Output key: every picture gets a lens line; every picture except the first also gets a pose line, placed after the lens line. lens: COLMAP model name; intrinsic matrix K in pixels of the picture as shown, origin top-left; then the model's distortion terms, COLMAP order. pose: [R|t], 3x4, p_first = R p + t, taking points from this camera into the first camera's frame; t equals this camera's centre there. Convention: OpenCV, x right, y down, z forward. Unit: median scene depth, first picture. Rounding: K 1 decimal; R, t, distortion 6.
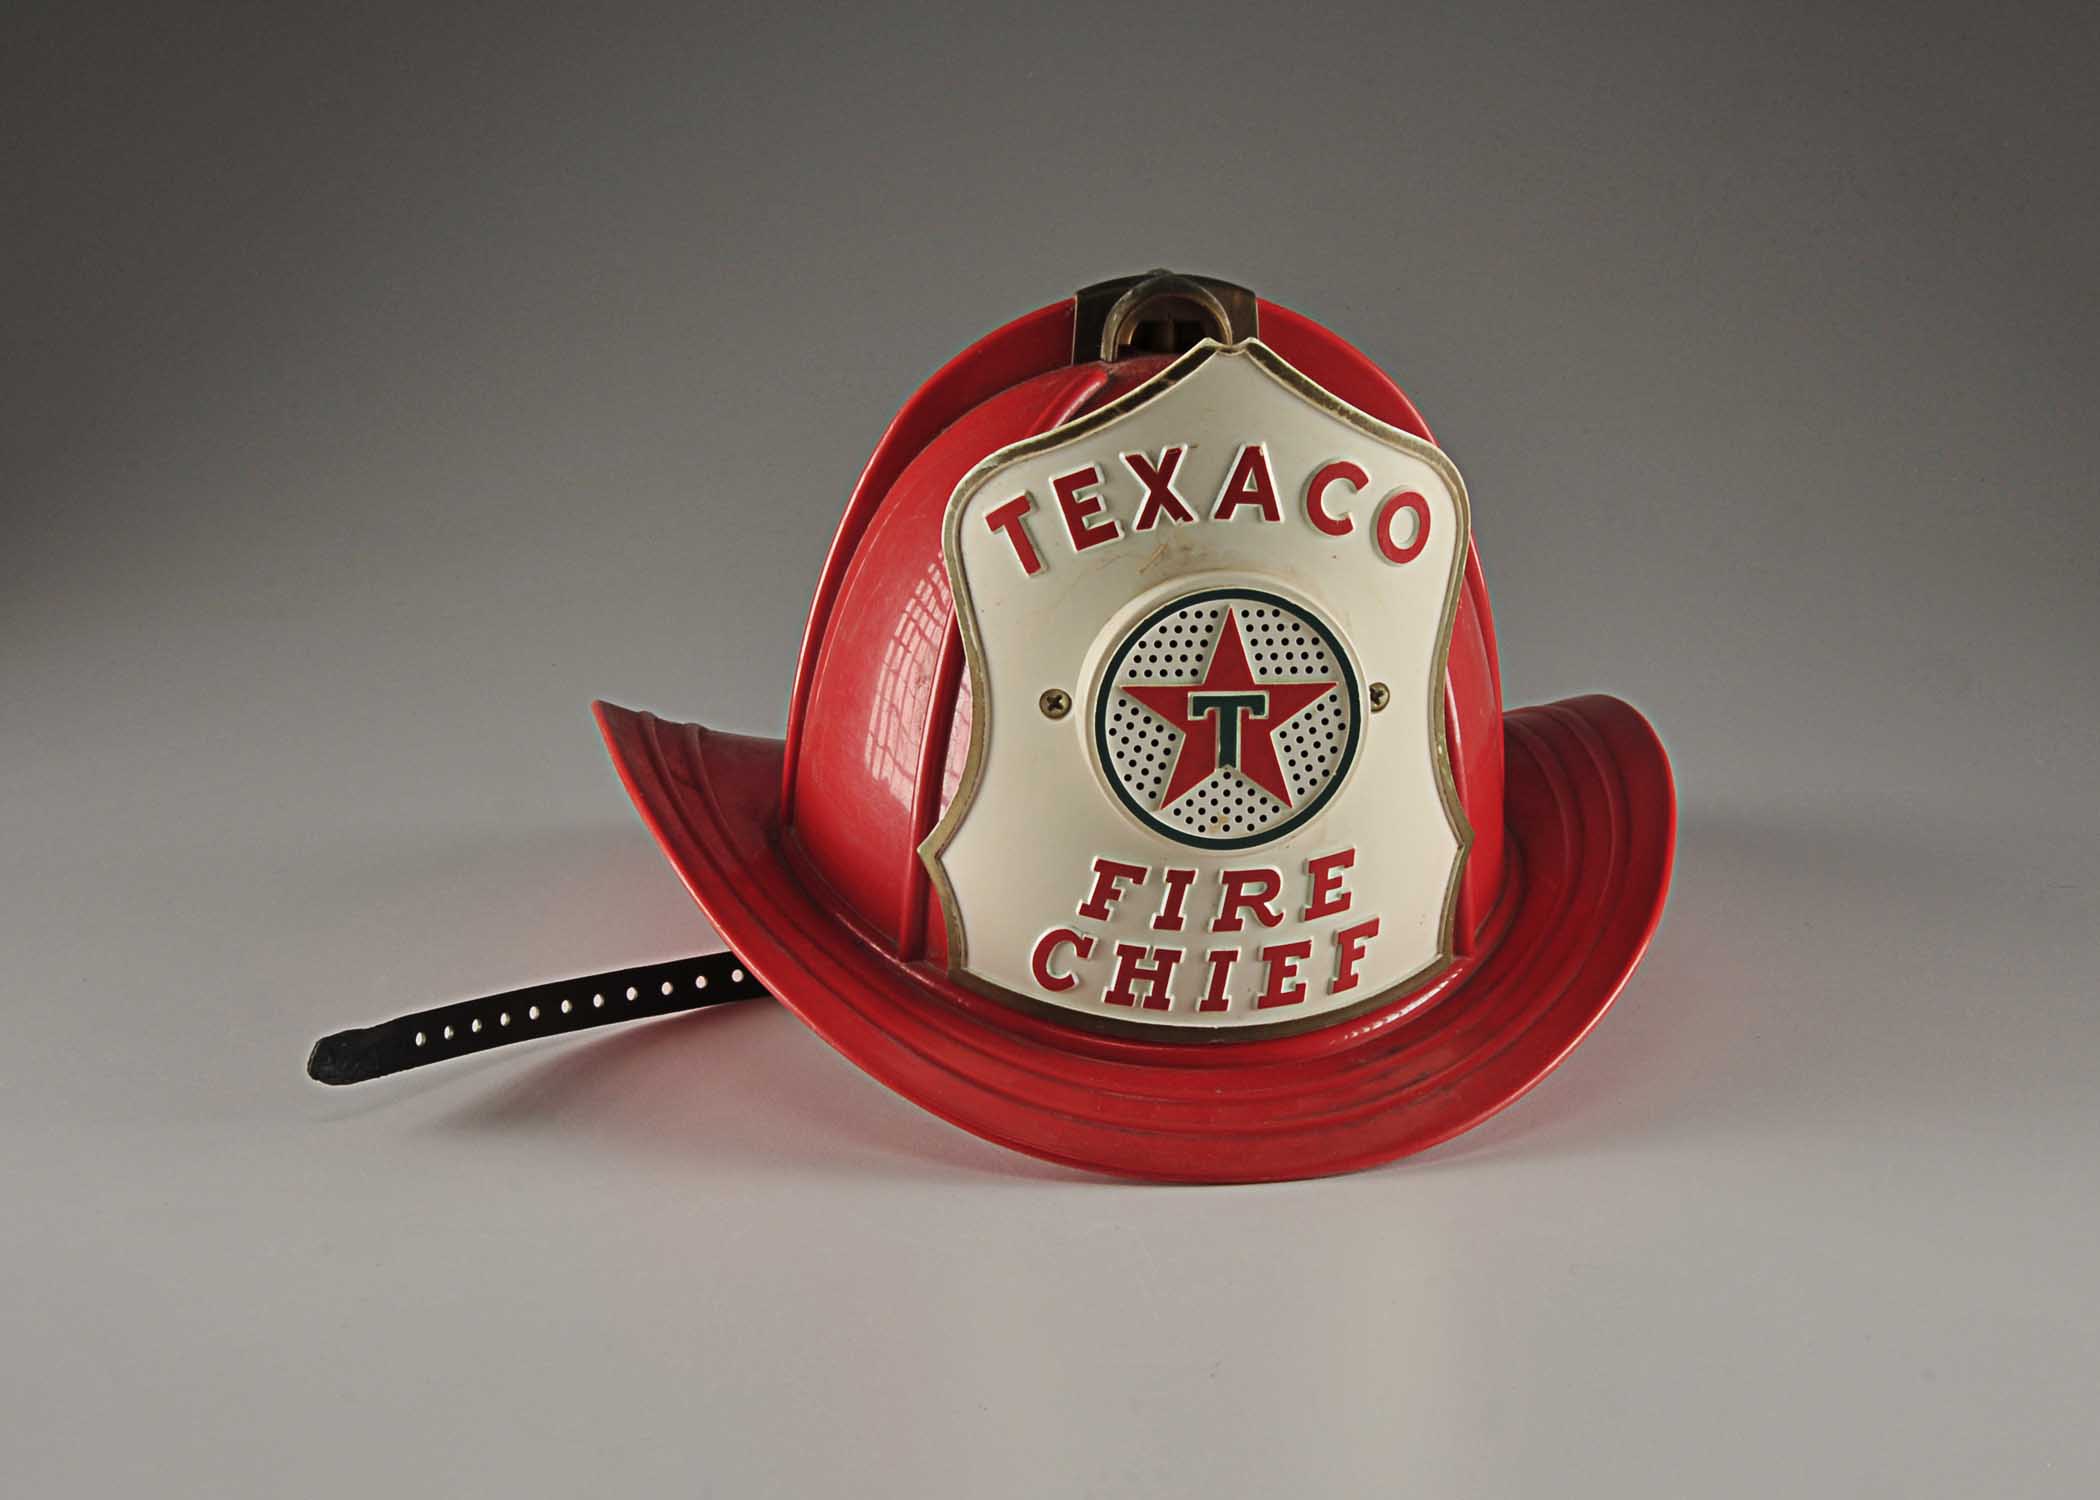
lens RADIAL K [[3930.6, 0, 1050.0], [0, 3930.6, 750.0], [0, 0, 1]] dist [0.000503, 0.009349]
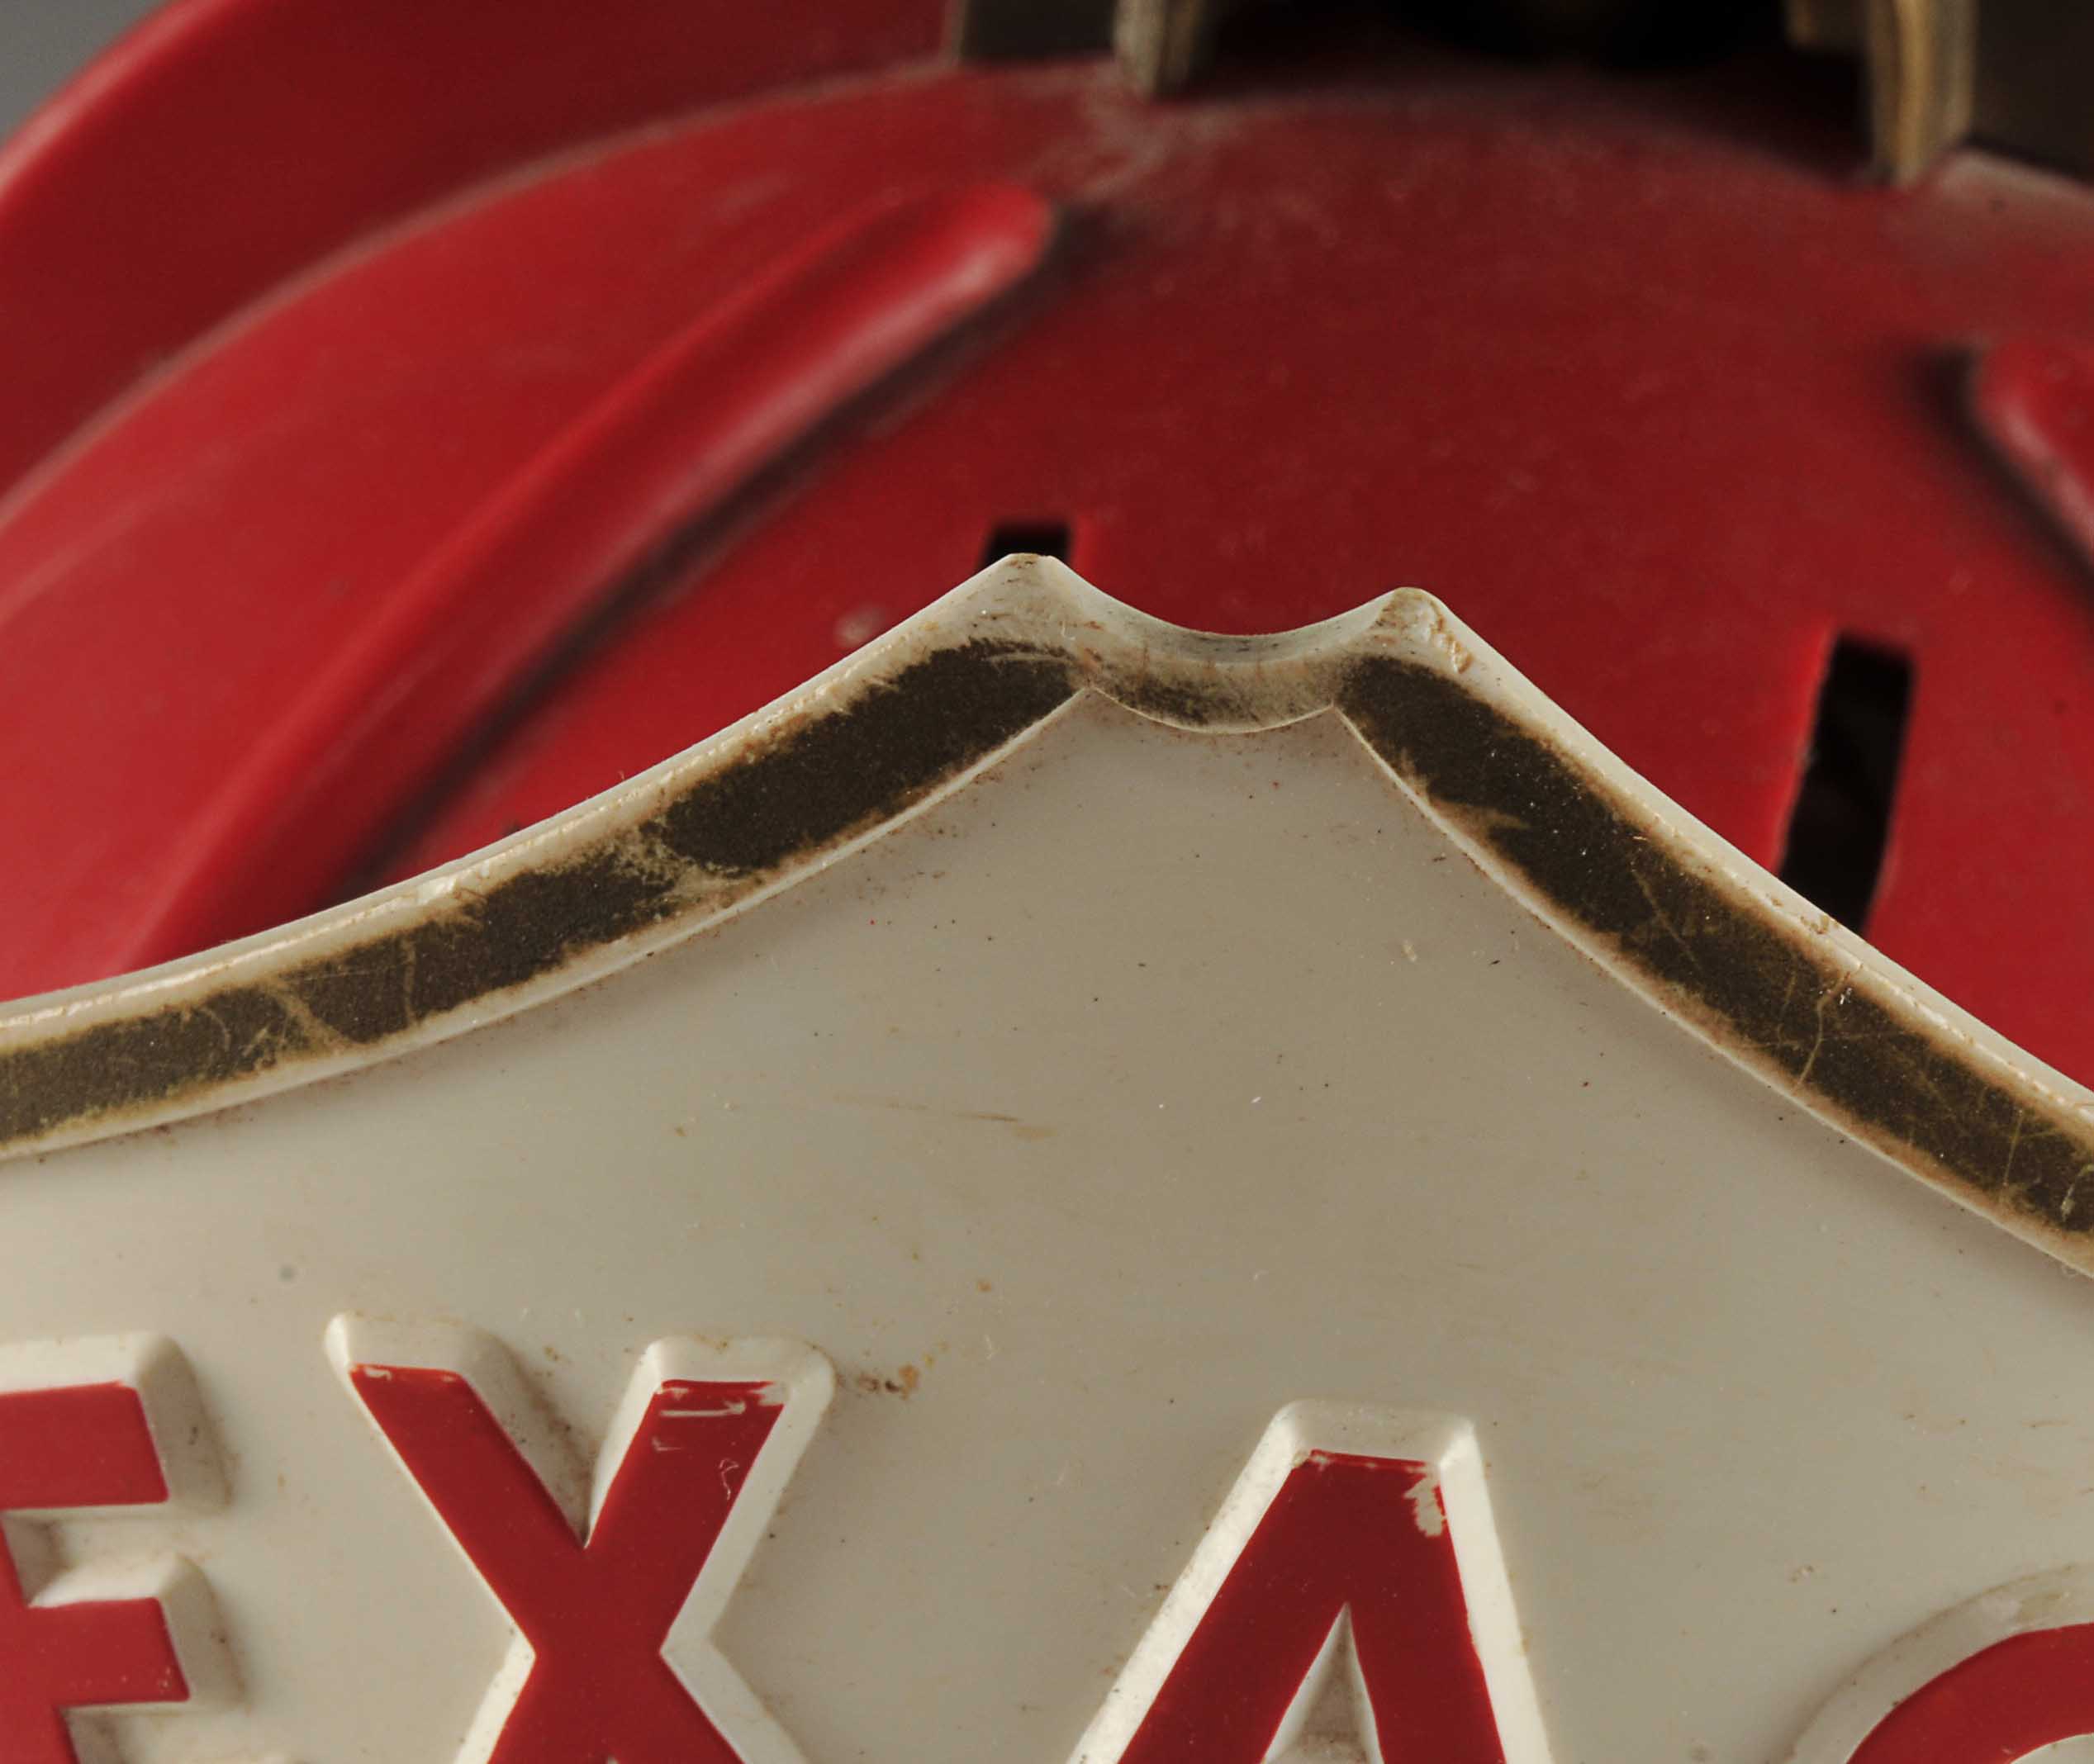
lens RADIAL K [[7415.4, 0, 1047.0], [0, 7415.4, 882.0], [0, 0, 1]] dist [-0.110062, -1.468388]
pose [[0.964365, 0.145691, -0.220851, 0.088521], [-0.103126, 0.975697, 0.193341, -0.135096], [0.243651, -0.163675, 0.955952, 0.773500]]
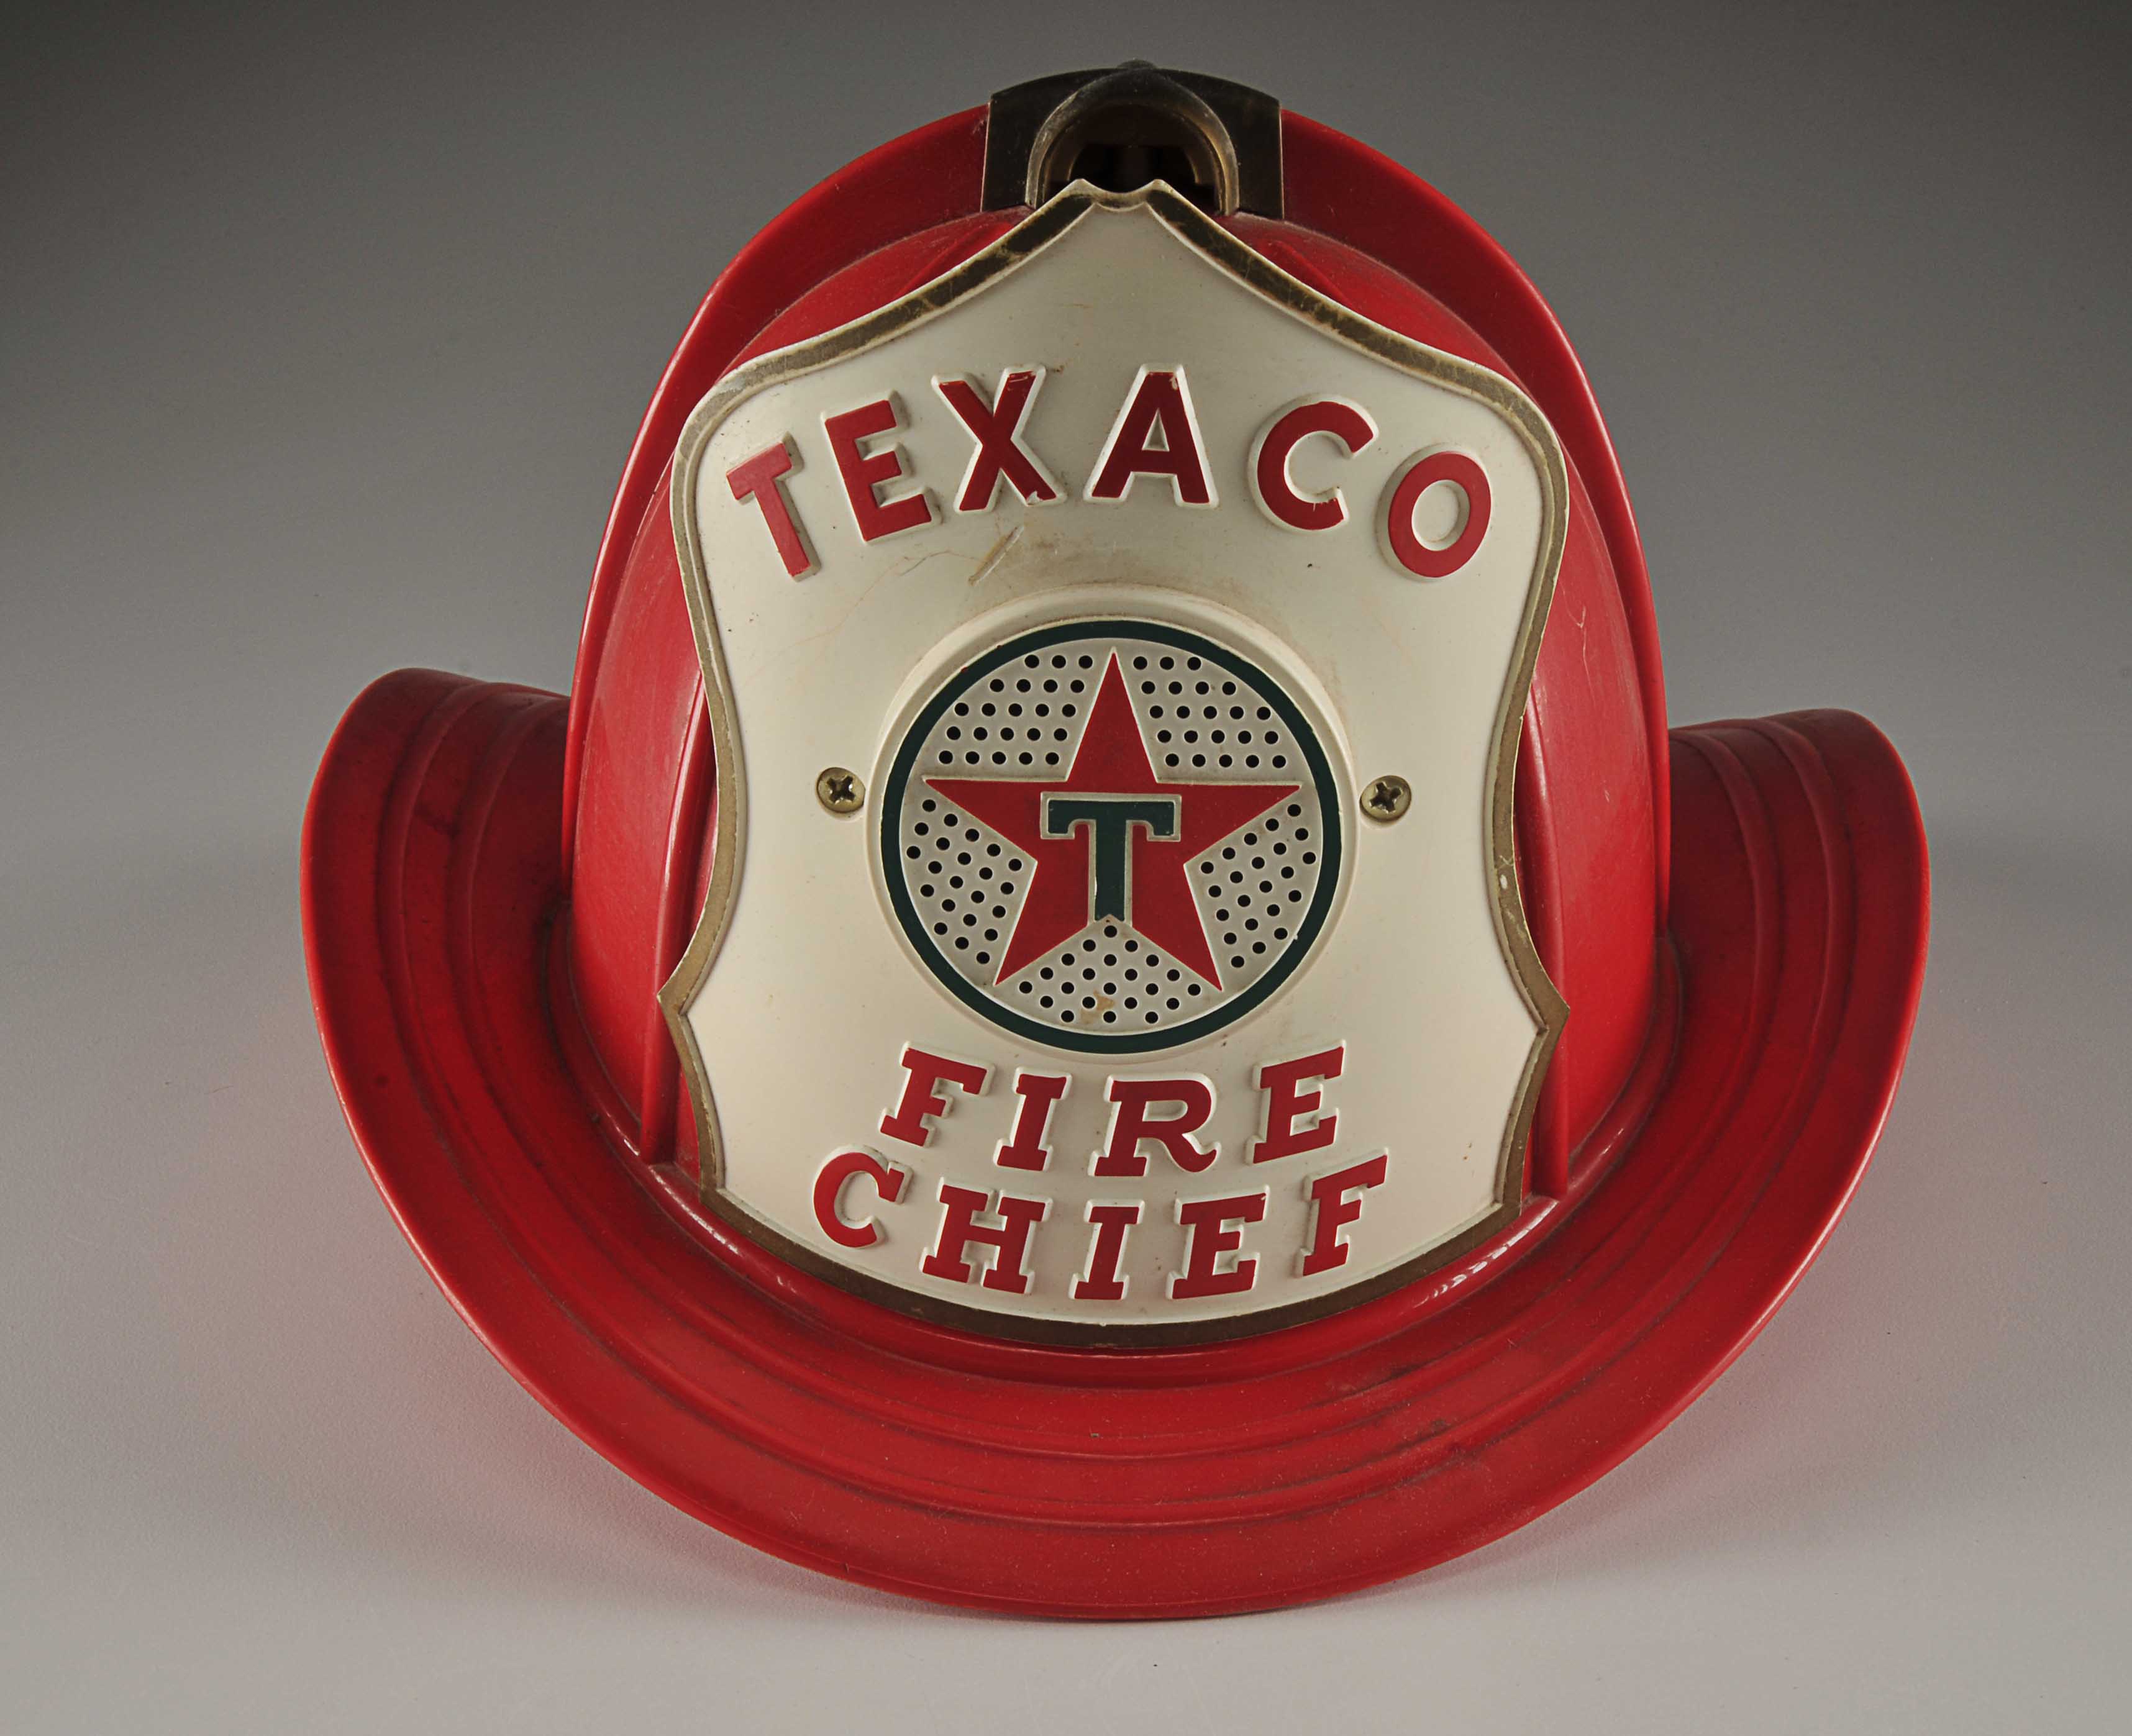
lens RADIAL K [[3499.2, 0, 1066.0], [0, 3499.2, 868.0], [0, 0, 1]] dist [-0.037976, -0.047137]
pose [[0.989984, 0.048554, -0.132570, 0.107528], [-0.034923, 0.994039, 0.103282, -0.056889], [0.136794, -0.097618, 0.985778, 0.483378]]
